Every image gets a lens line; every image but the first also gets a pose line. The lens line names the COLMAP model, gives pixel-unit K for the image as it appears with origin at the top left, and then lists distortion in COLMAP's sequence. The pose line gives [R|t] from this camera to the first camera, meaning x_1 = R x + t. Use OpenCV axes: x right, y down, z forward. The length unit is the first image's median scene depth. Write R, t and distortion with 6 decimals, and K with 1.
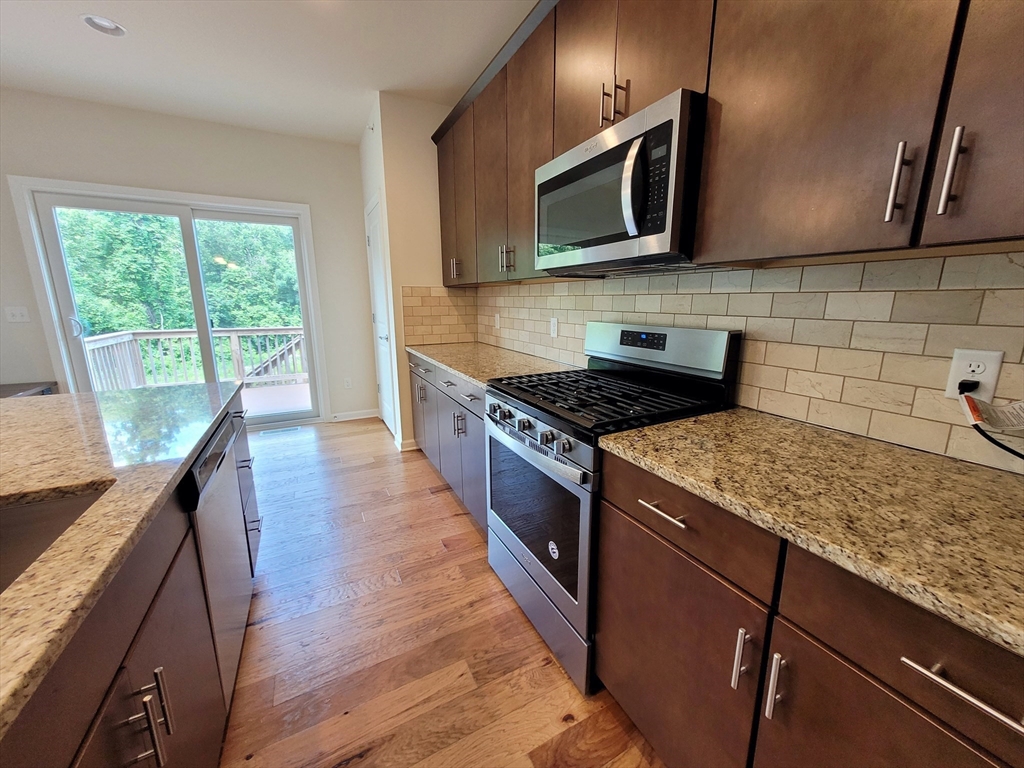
lens RADIAL K [[403.5, 0, 517.2], [0, 403.5, 383.4], [0, 0, 1]] dist [0.010604, 0.000065]
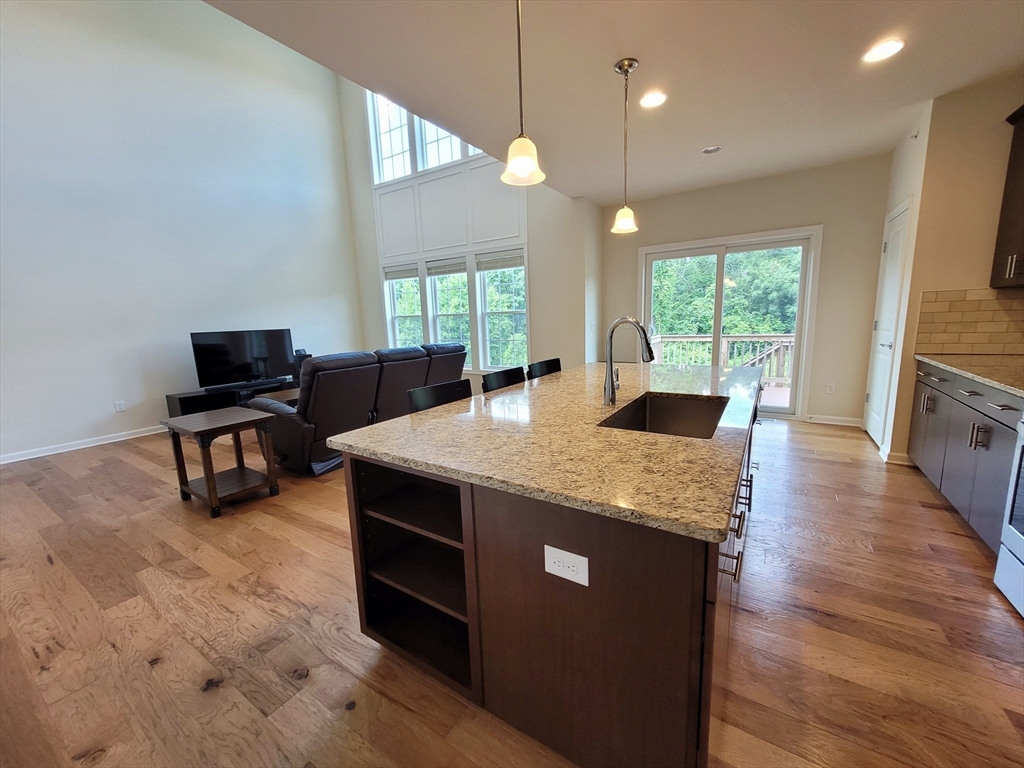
lens RADIAL K [[398.7, 0, 514.6], [0, 398.7, 384.7], [0, 0, 1]] dist [0.001967, -0.000115]
pose [[0.499664, 0.126343, -0.856956, 0.062319], [-0.141521, 0.987920, 0.063134, 0.049076], [0.854580, 0.089732, 0.511508, -0.262879]]
